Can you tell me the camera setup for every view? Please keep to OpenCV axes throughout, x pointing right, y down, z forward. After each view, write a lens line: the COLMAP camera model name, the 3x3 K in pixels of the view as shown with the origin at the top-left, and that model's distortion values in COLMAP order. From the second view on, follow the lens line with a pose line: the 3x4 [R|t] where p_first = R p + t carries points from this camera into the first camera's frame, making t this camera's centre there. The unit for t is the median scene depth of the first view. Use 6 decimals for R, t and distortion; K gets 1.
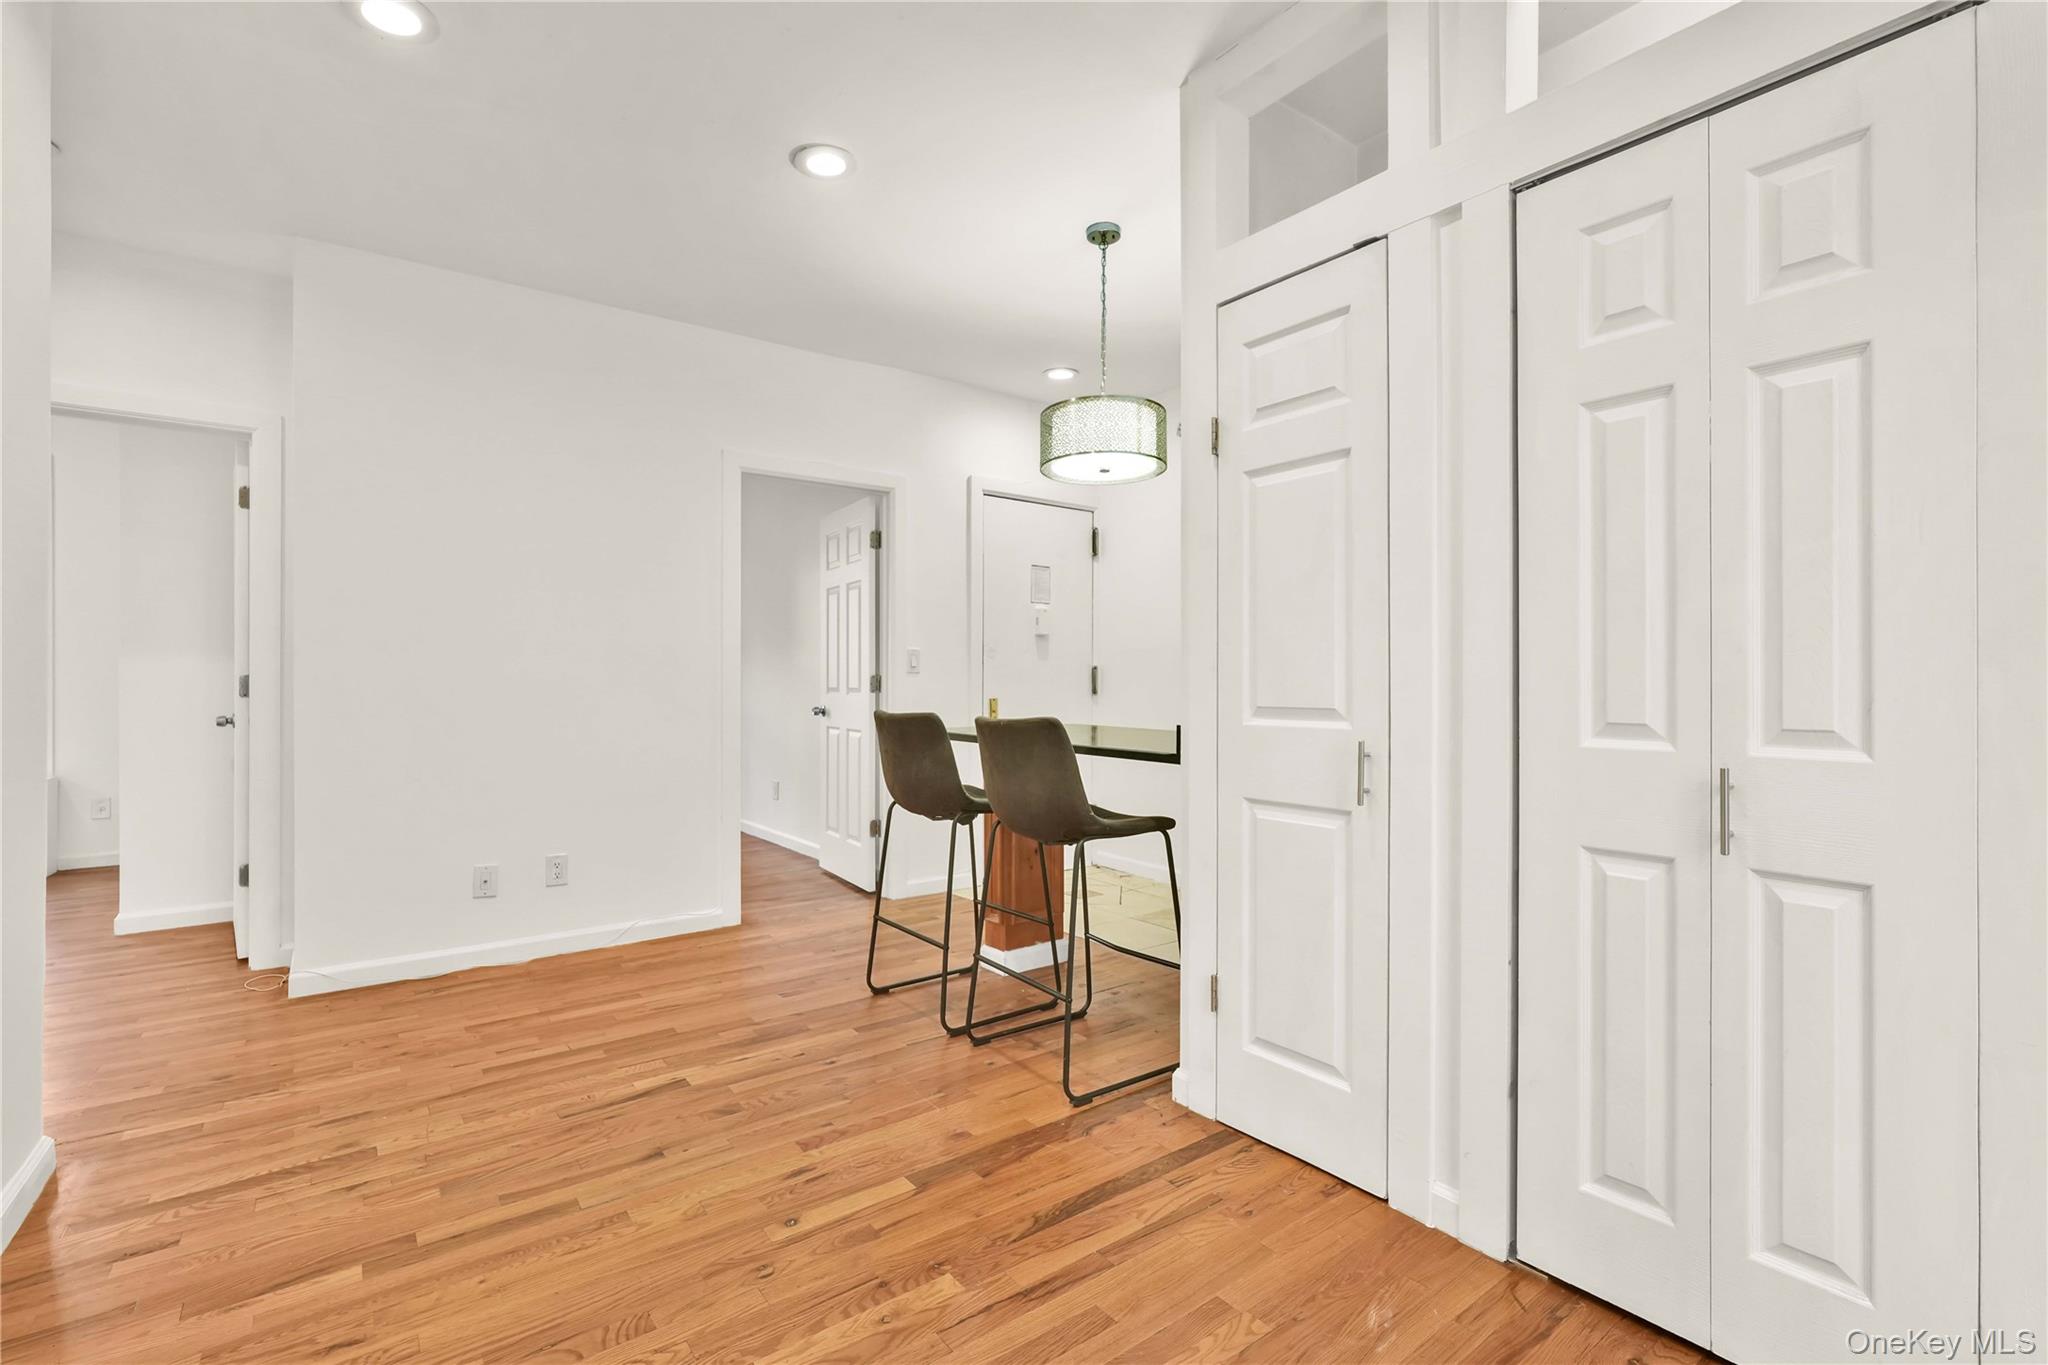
lens RADIAL K [[904.9, 0, 1010.3], [0, 904.9, 681.5], [0, 0, 1]] dist [-0.016580, 0.006298]
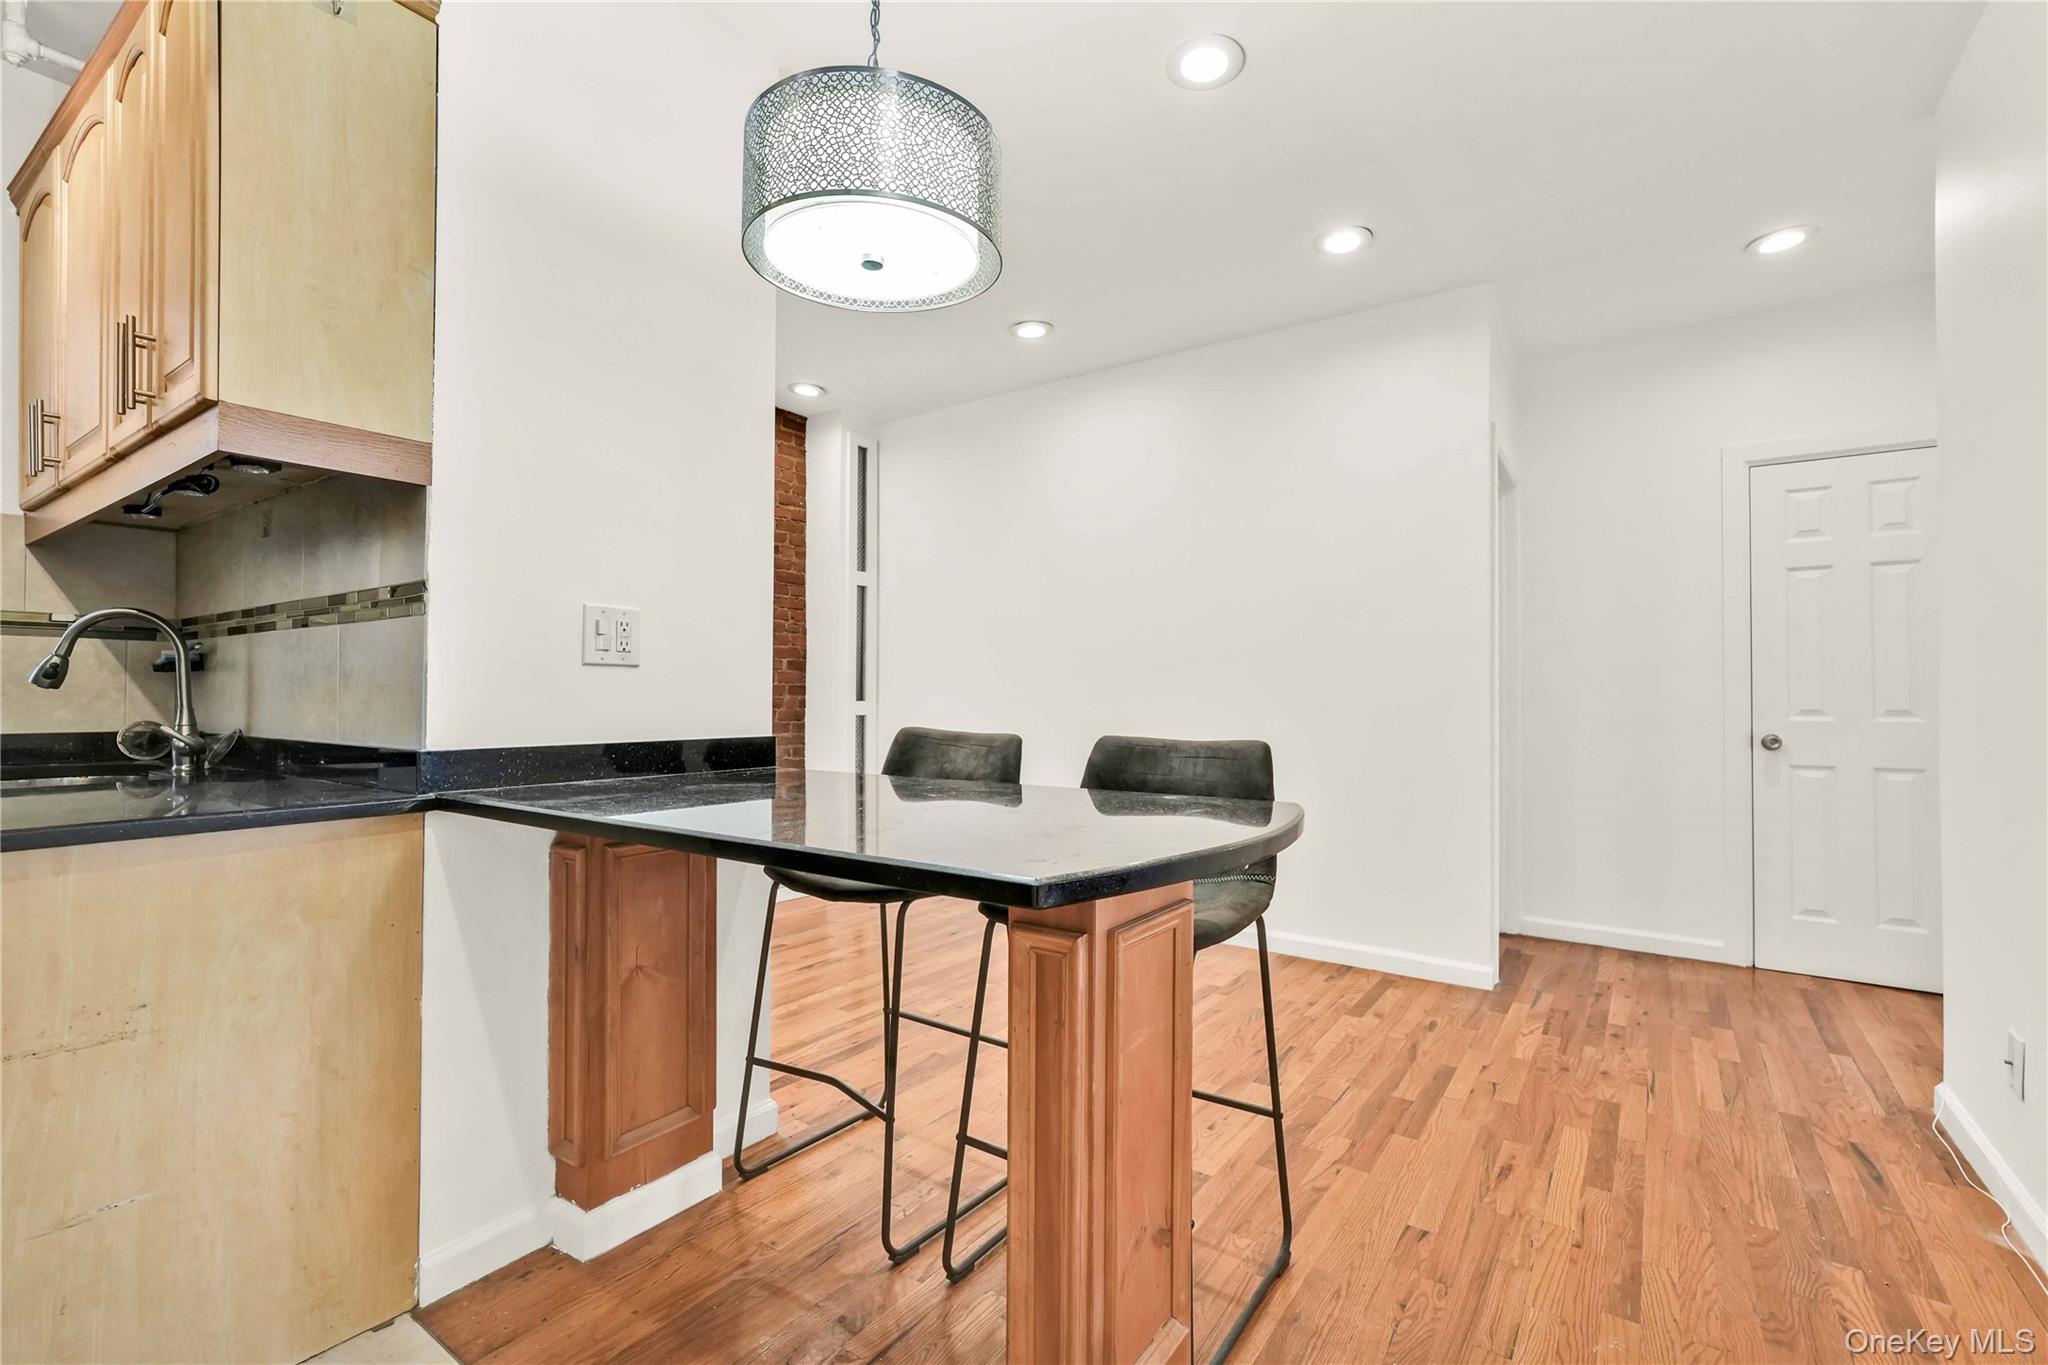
lens RADIAL K [[904.9, 0, 1018.7], [0, 904.9, 682.9], [0, 0, 1]] dist [-0.016580, 0.006298]
pose [[-0.951306, -0.009147, -0.308112, 0.239323], [-0.005419, 0.999901, -0.012953, 0.004663], [0.308200, -0.010653, -0.951262, 2.030676]]
